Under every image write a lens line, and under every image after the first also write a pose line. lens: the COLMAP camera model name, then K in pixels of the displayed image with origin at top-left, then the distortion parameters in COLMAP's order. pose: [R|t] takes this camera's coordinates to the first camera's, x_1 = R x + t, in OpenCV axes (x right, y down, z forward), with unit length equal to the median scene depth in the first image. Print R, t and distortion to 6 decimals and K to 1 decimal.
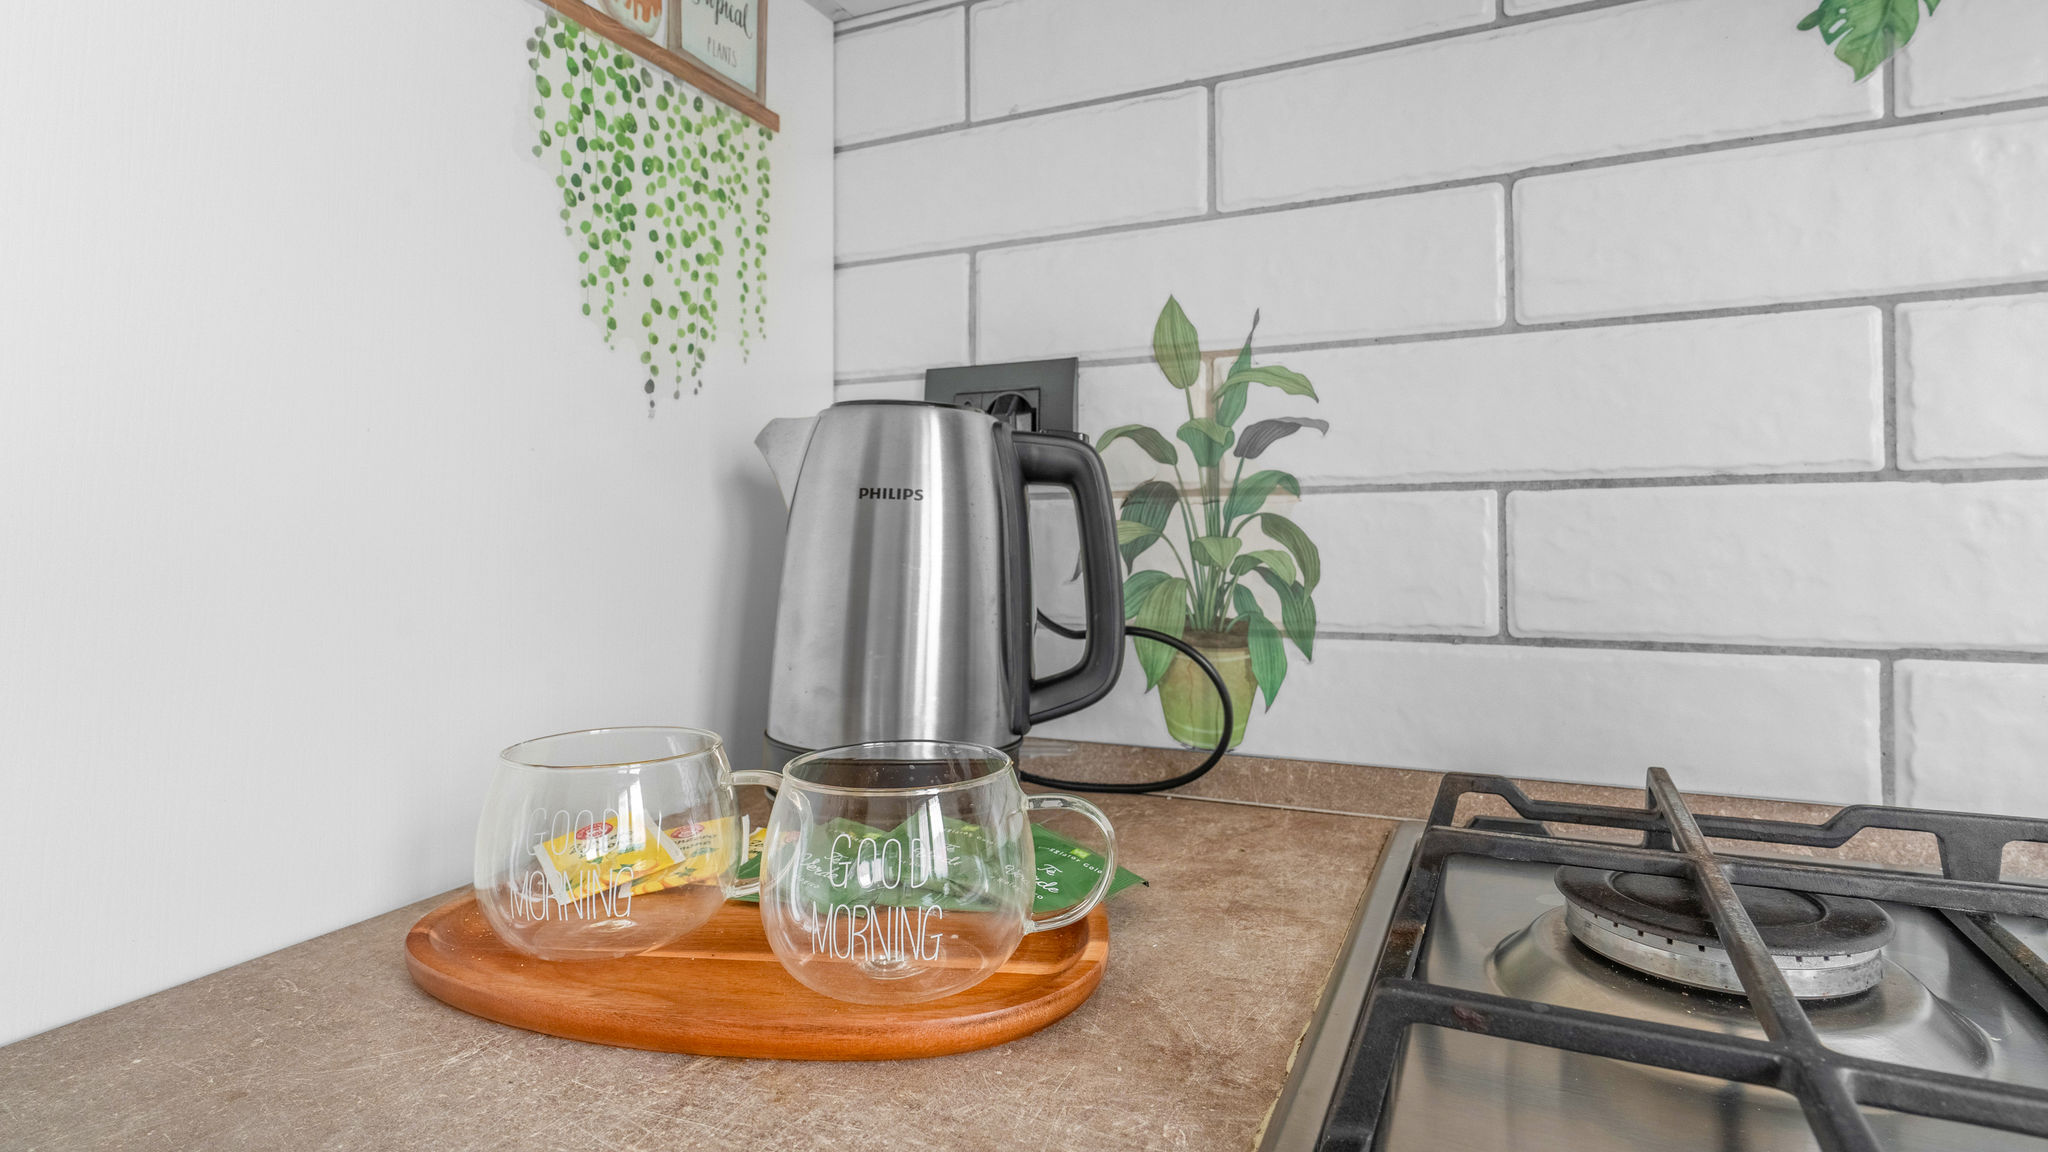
lens RADIAL K [[1045.0, 0, 1037.9], [0, 1045.0, 515.4], [0, 0, 1]] dist [0.008598, -0.002051]
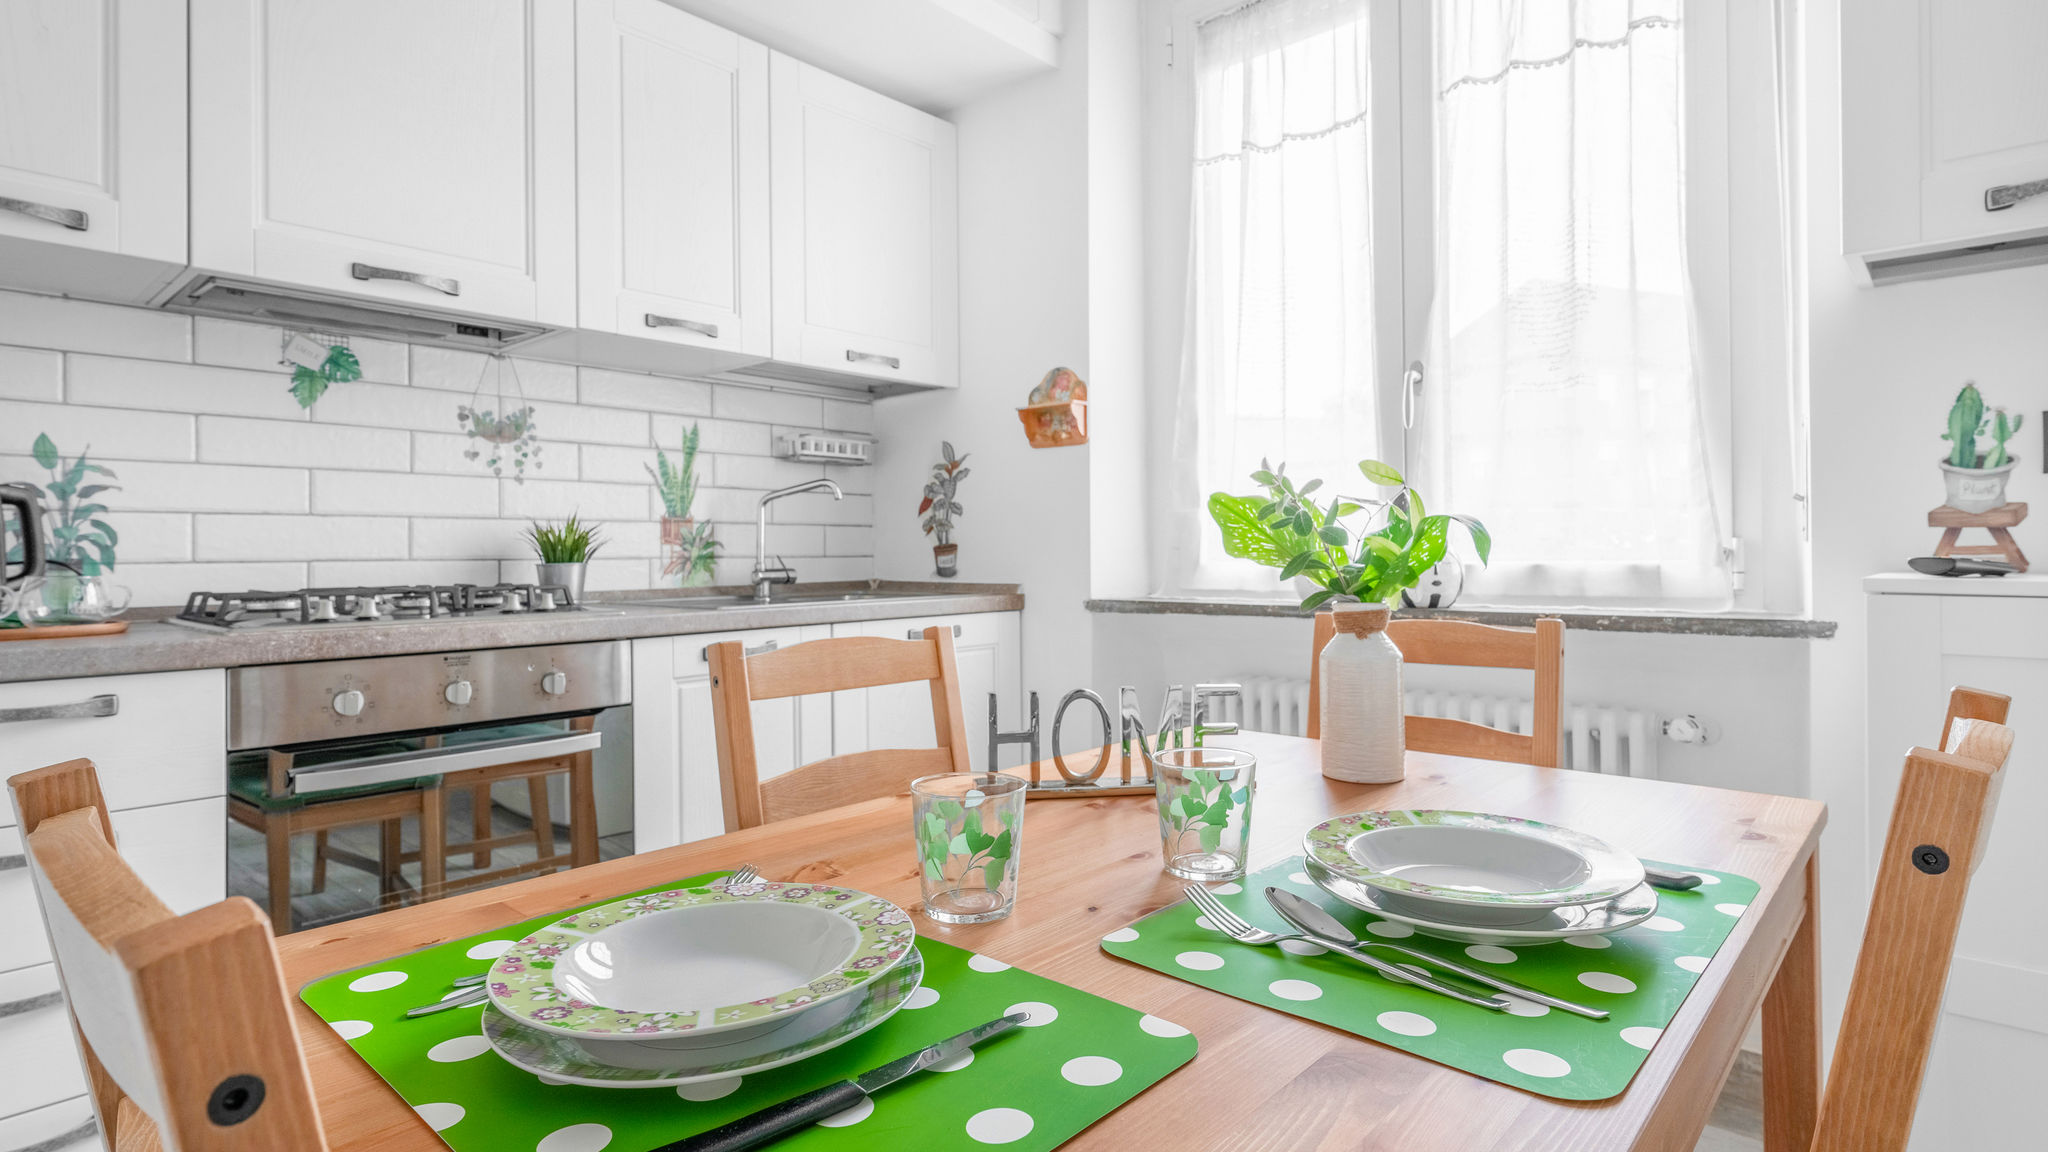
lens RADIAL K [[1045.0, 0, 1019.4], [0, 1045.0, 542.0], [0, 0, 1]] dist [0.008598, -0.002051]
pose [[0.299364, 0.013348, 0.954045, -1.668948], [-0.005954, 0.999909, -0.012121, 0.076447], [-0.954120, -0.002052, 0.299417, -2.116524]]
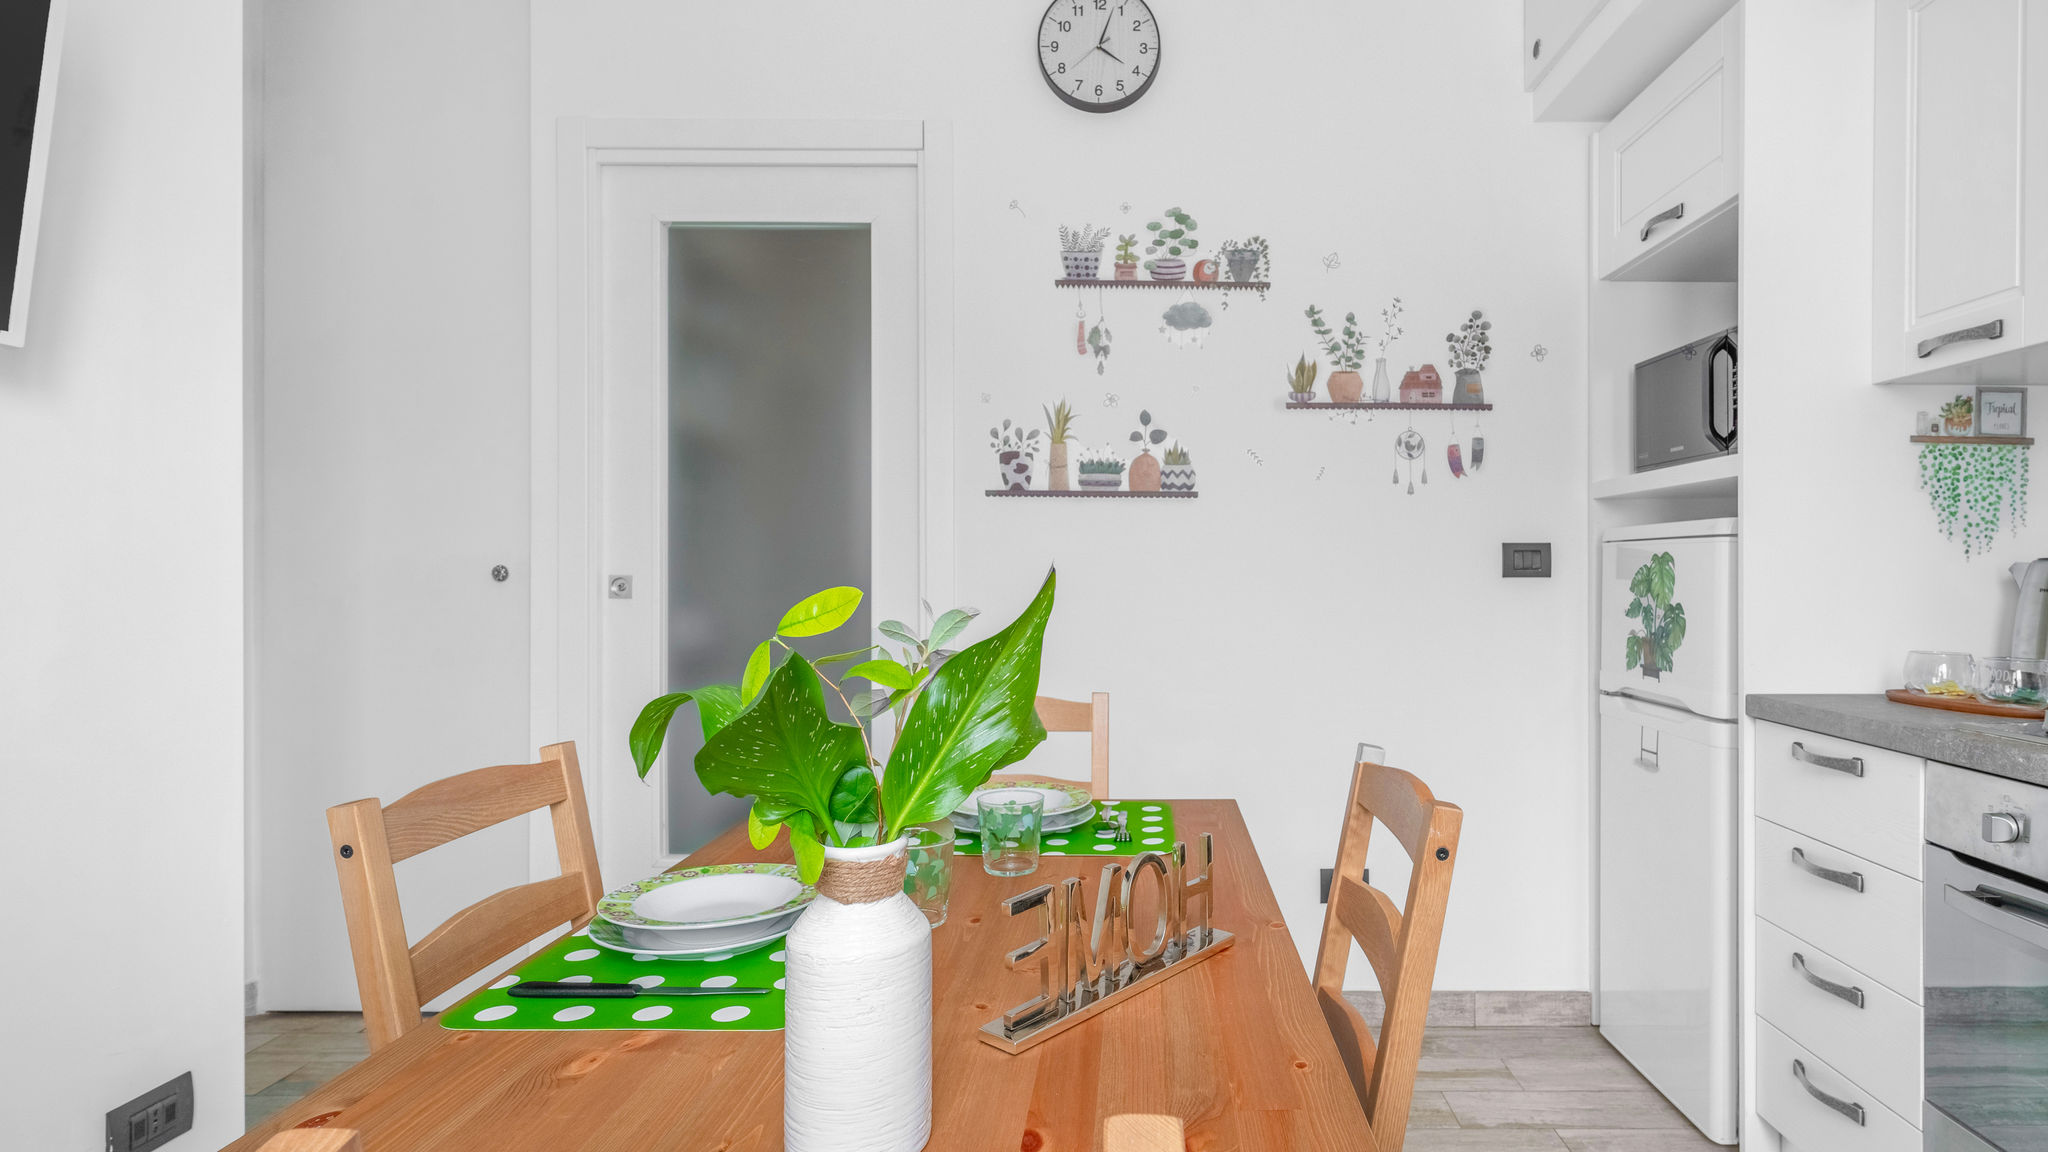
lens RADIAL K [[1036.0, 0, 1148.7], [0, 1036.0, 567.2], [0, 0, 1]] dist [0.007848, 0.002028]
pose [[0.425513, 0.001400, -0.904951, 1.295427], [0.007790, 0.999956, 0.005209, -0.111077], [0.904919, -0.009266, 0.425483, -2.323297]]
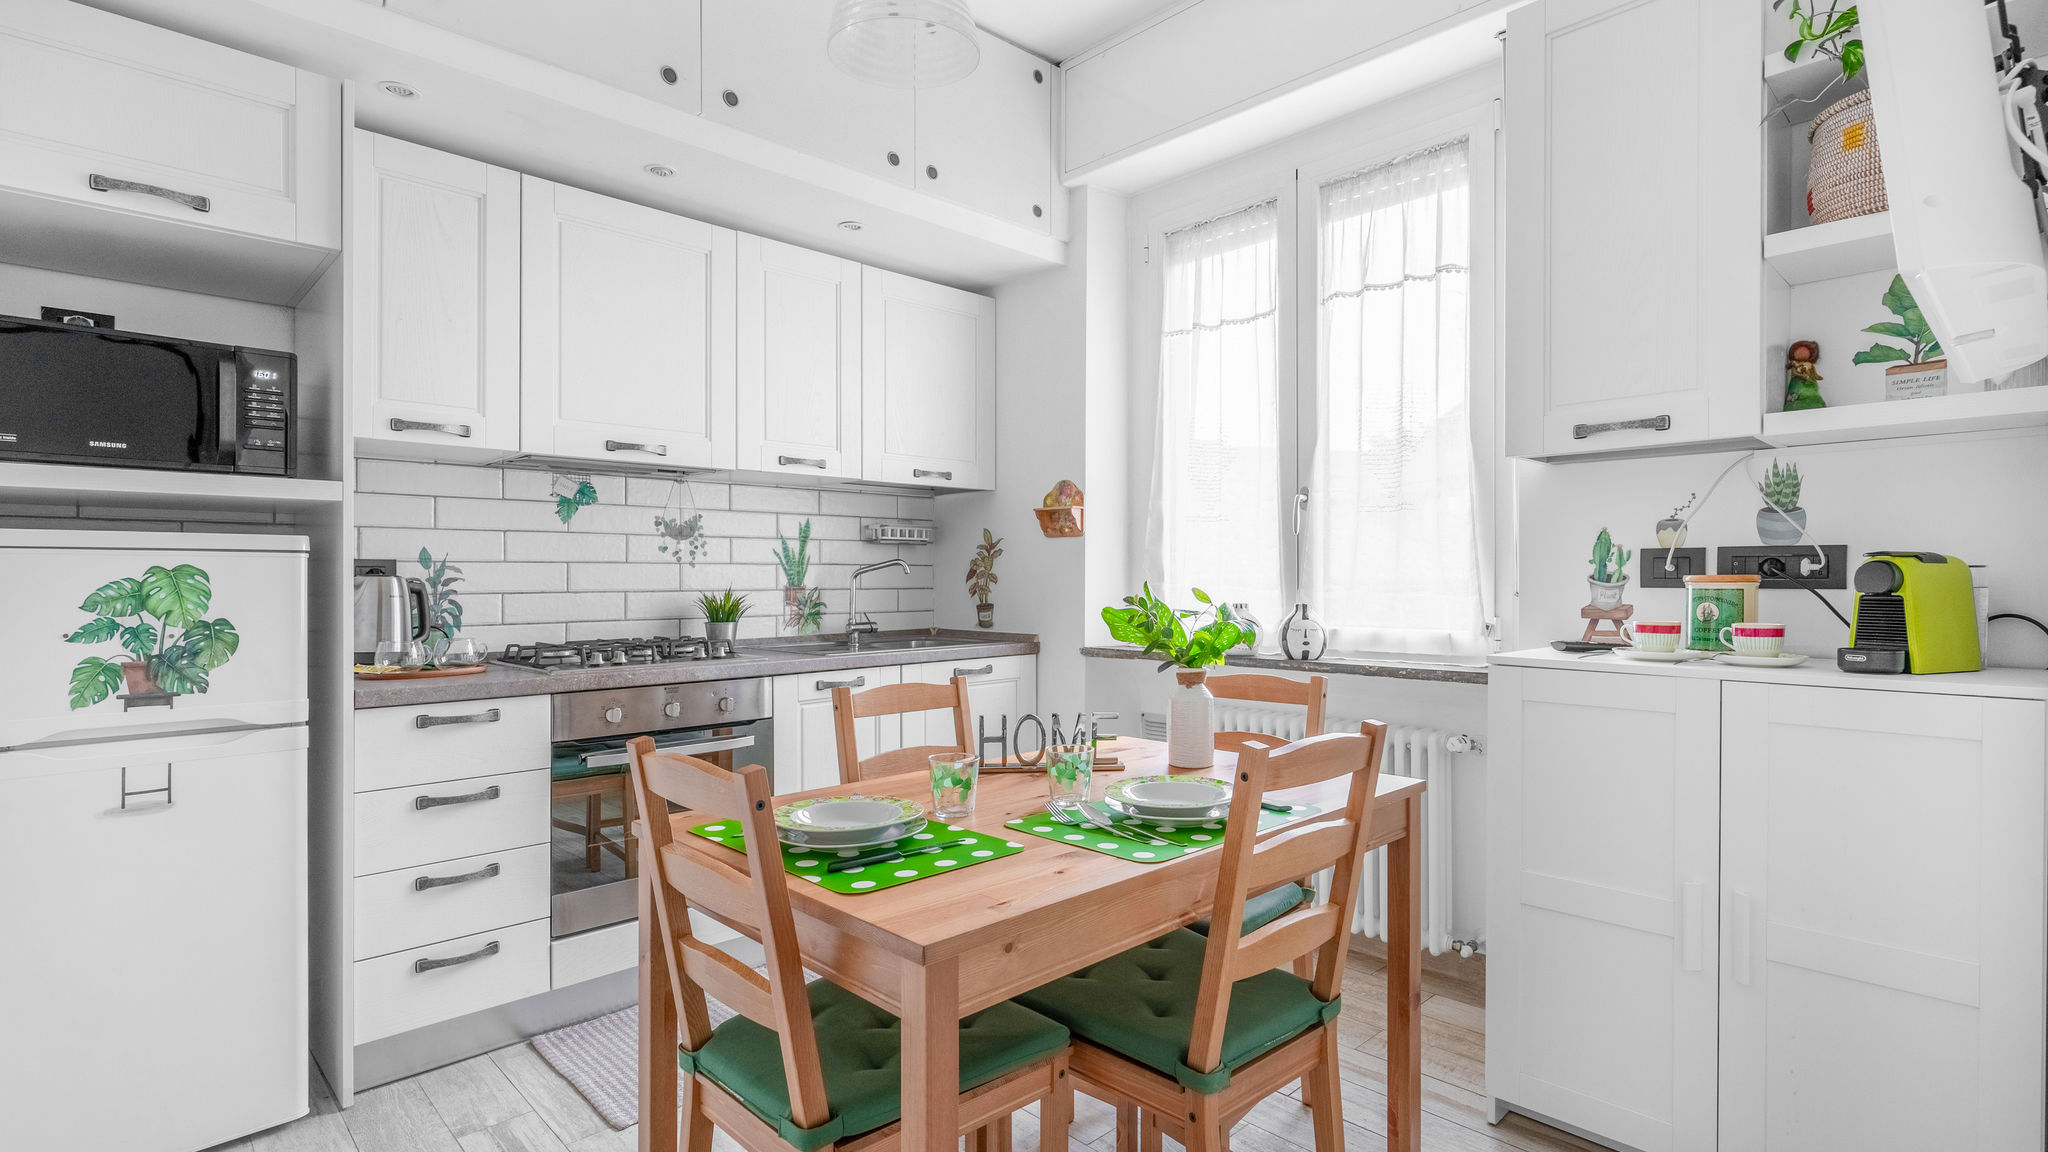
lens RADIAL K [[989.9, 0, 1016.7], [0, 989.9, 567.0], [0, 0, 1]] dist [0.008912, 0.000476]
pose [[0.365793, 0.014284, 0.930587, -2.809229], [-0.009944, 0.999885, -0.011439, -0.113551], [-0.930643, -0.005070, 0.365893, -2.756161]]
